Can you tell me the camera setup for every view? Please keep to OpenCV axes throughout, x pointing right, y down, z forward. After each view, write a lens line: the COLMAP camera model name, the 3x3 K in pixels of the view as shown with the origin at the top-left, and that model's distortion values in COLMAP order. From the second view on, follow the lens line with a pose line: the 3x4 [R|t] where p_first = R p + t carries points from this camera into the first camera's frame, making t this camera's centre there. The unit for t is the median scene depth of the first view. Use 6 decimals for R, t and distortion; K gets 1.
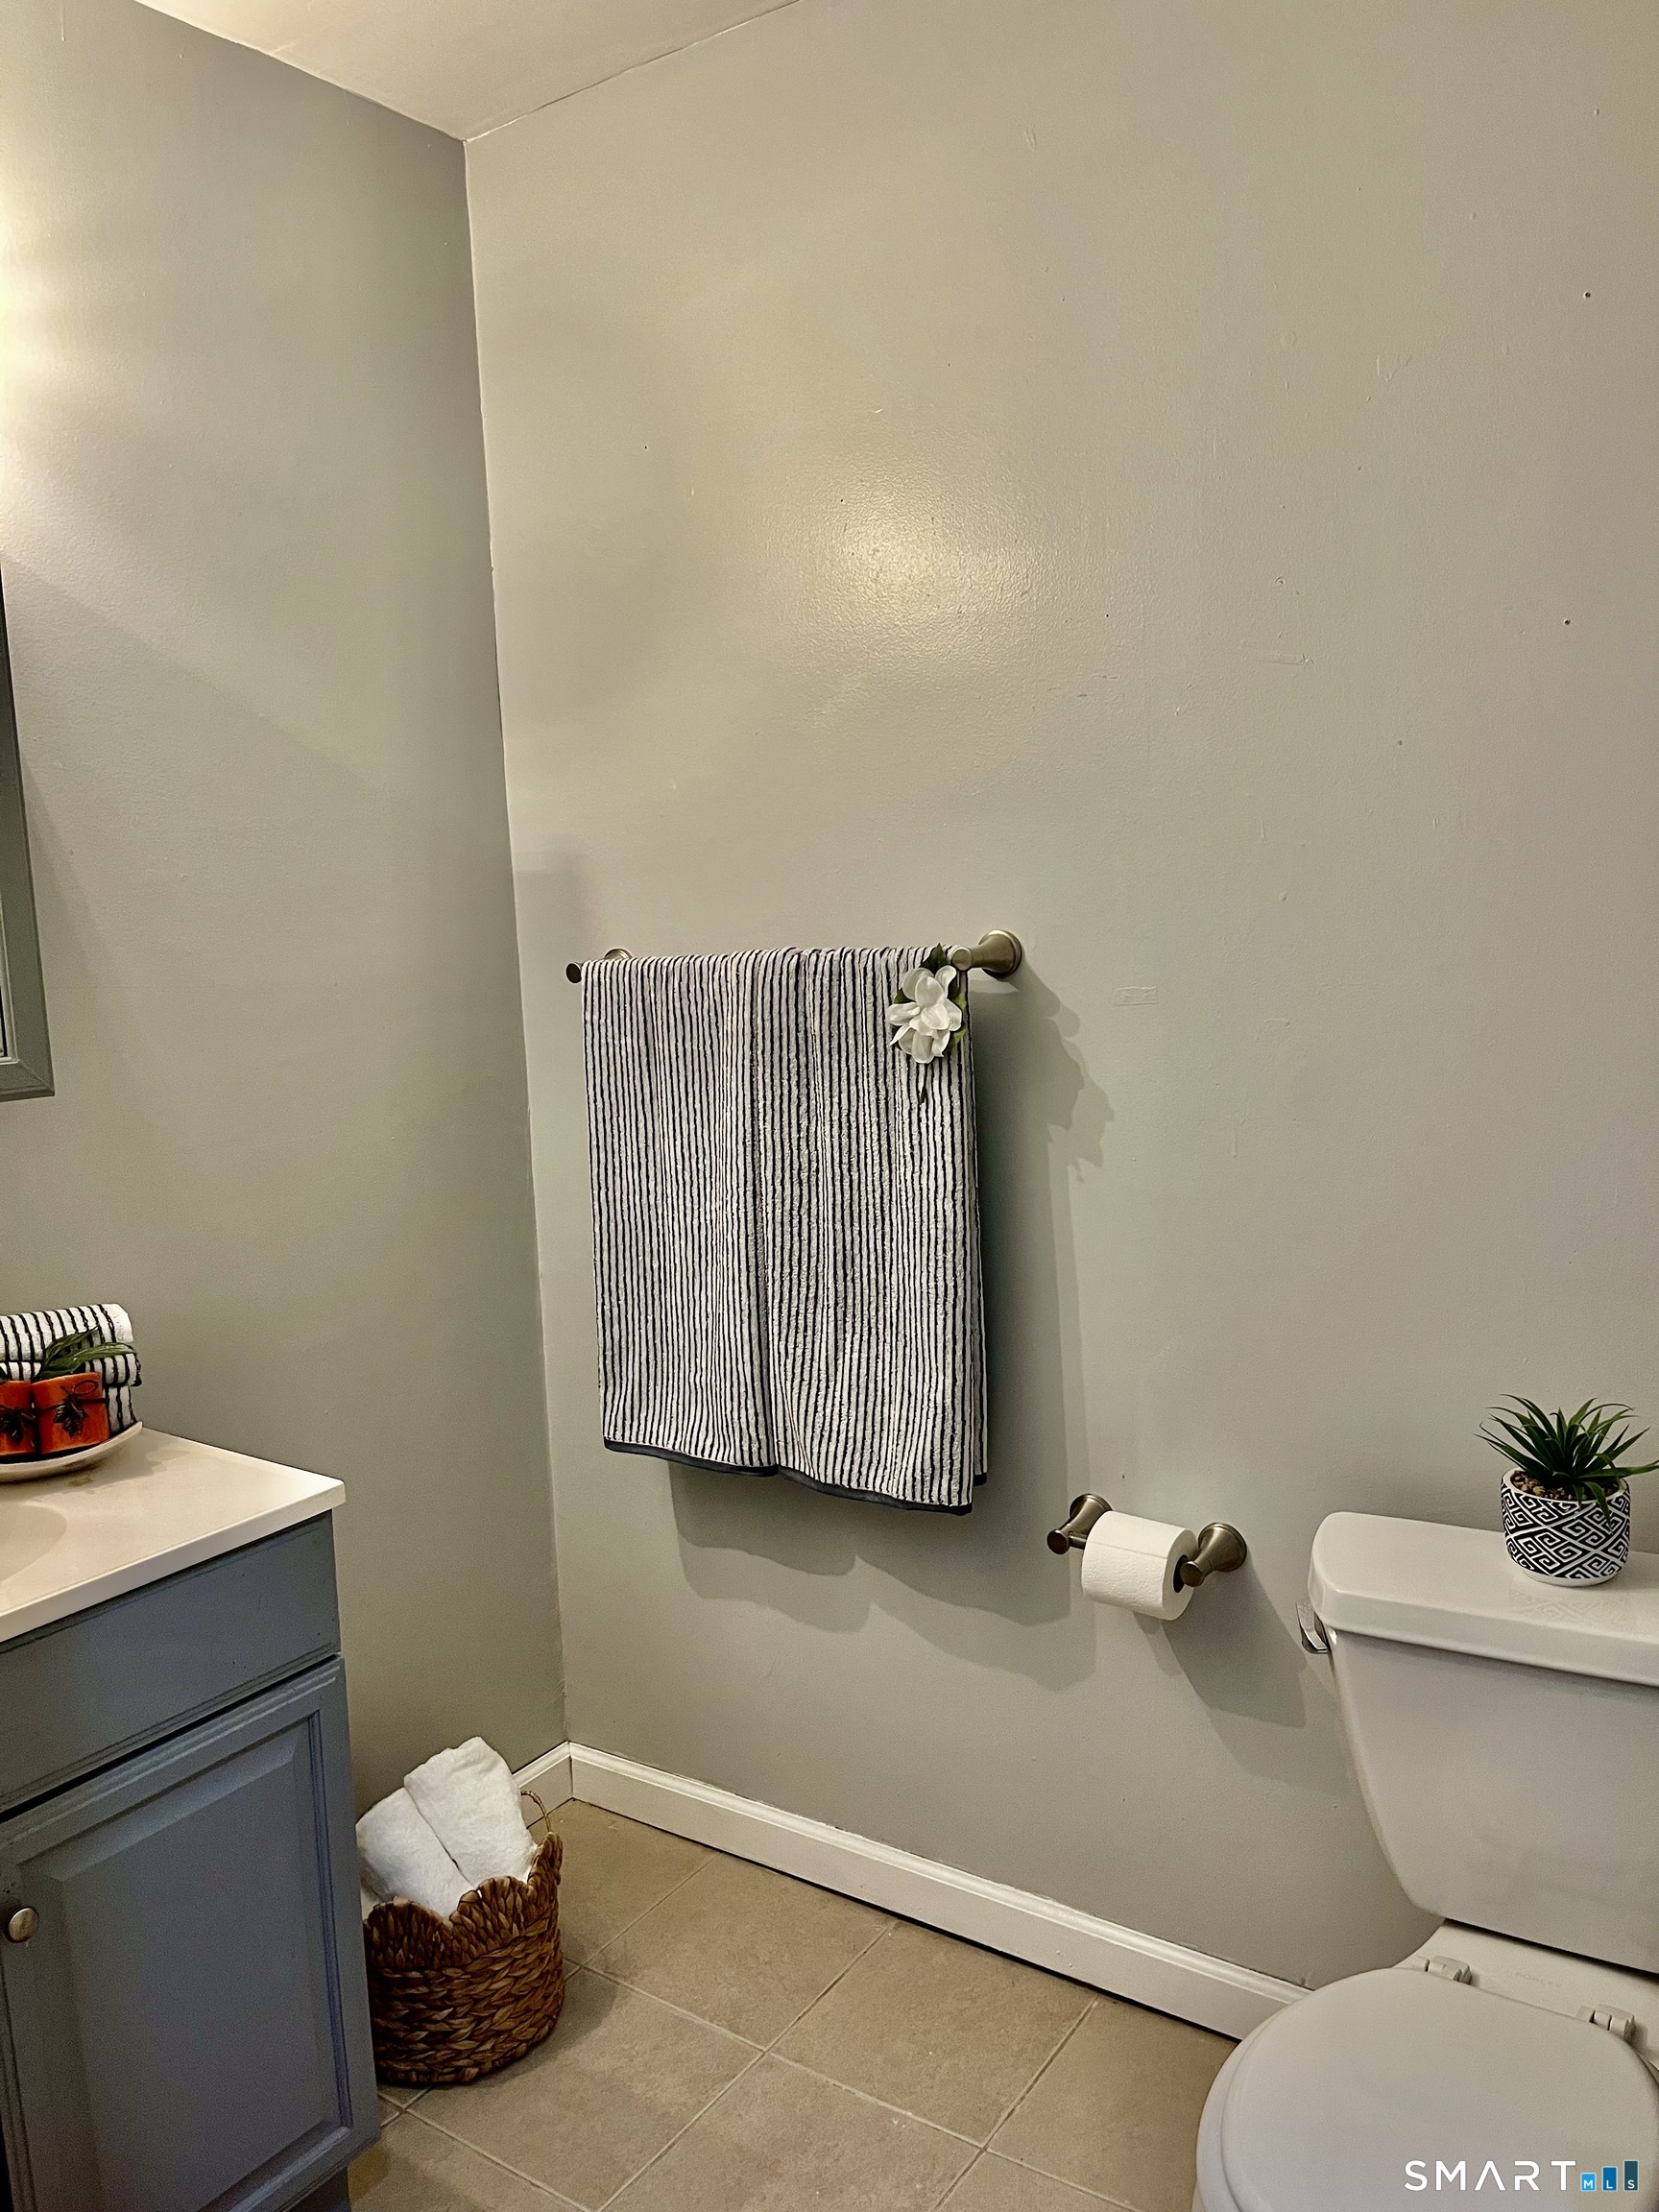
lens RADIAL K [[1667.4, 0, 843.3], [0, 1667.4, 1111.9], [0, 0, 1]] dist [0.050676, -0.060086]
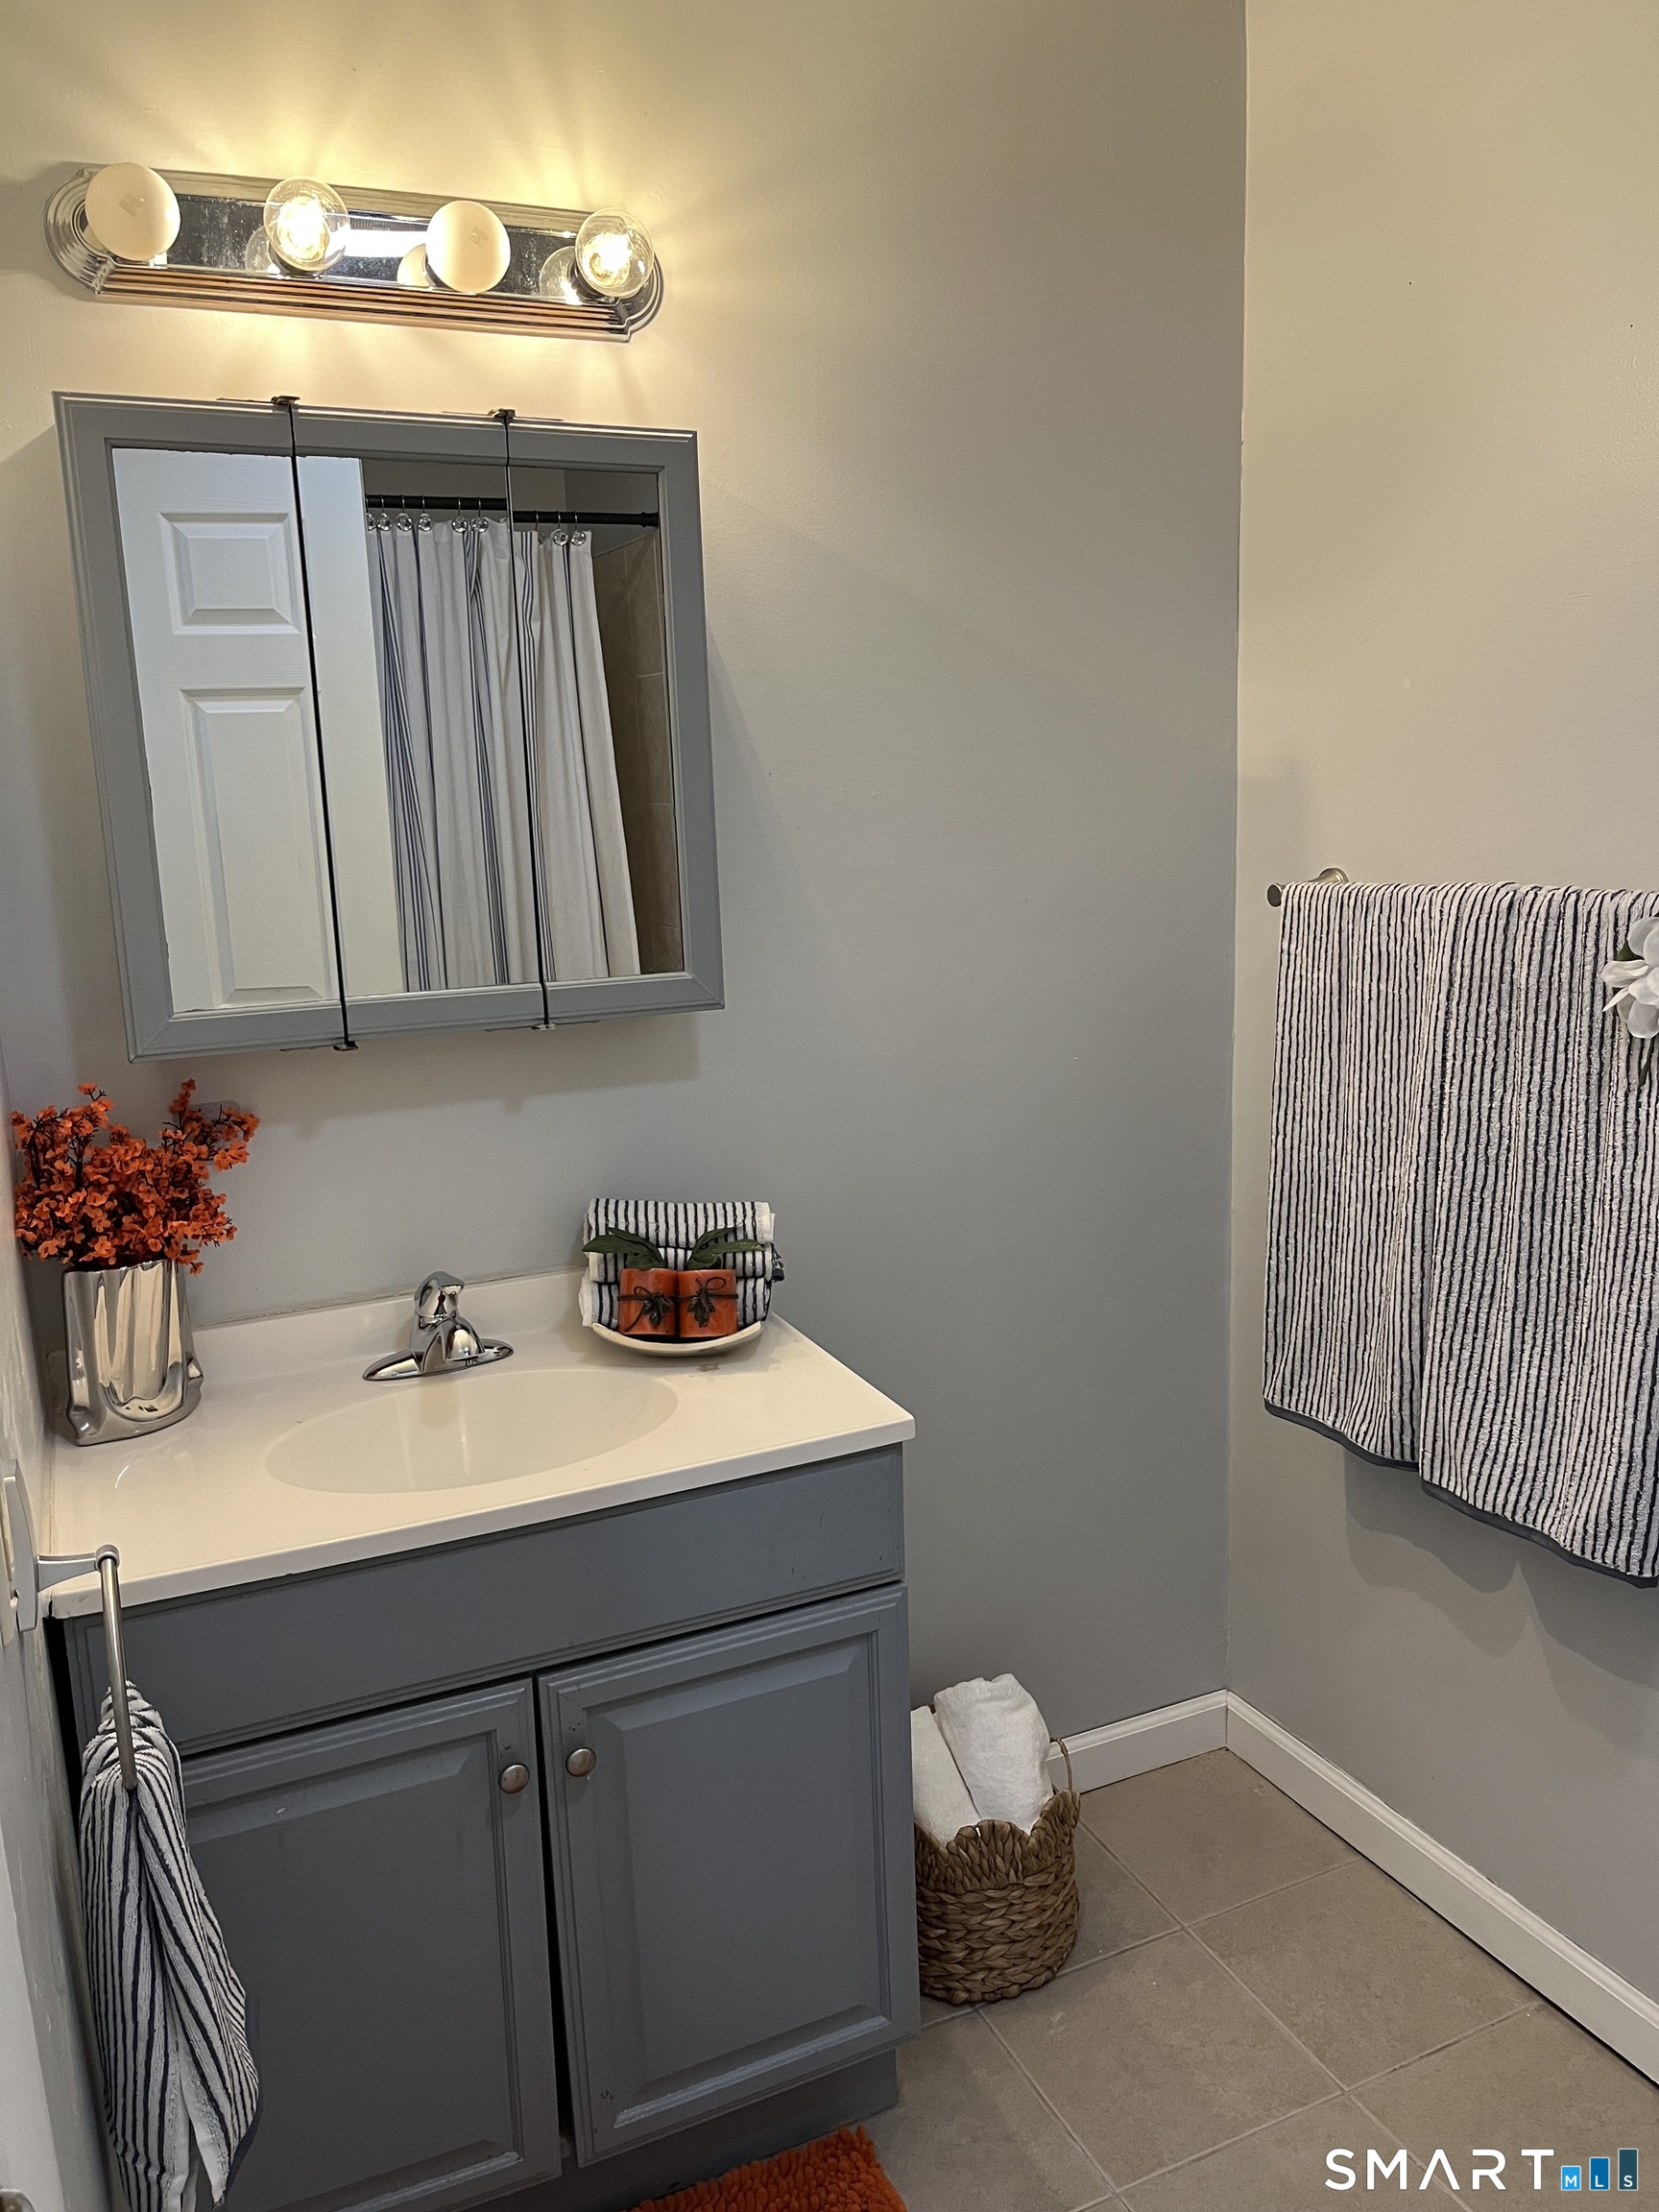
lens RADIAL K [[1649.5, 0, 829.5], [0, 1649.5, 1106.0], [0, 0, 1]] dist [0.053901, -0.104428]
pose [[0.857295, 0.102533, -0.504512, 0.112227], [-0.063090, 0.993504, 0.094705, -0.044693], [0.510945, -0.049360, 0.858195, 0.104335]]
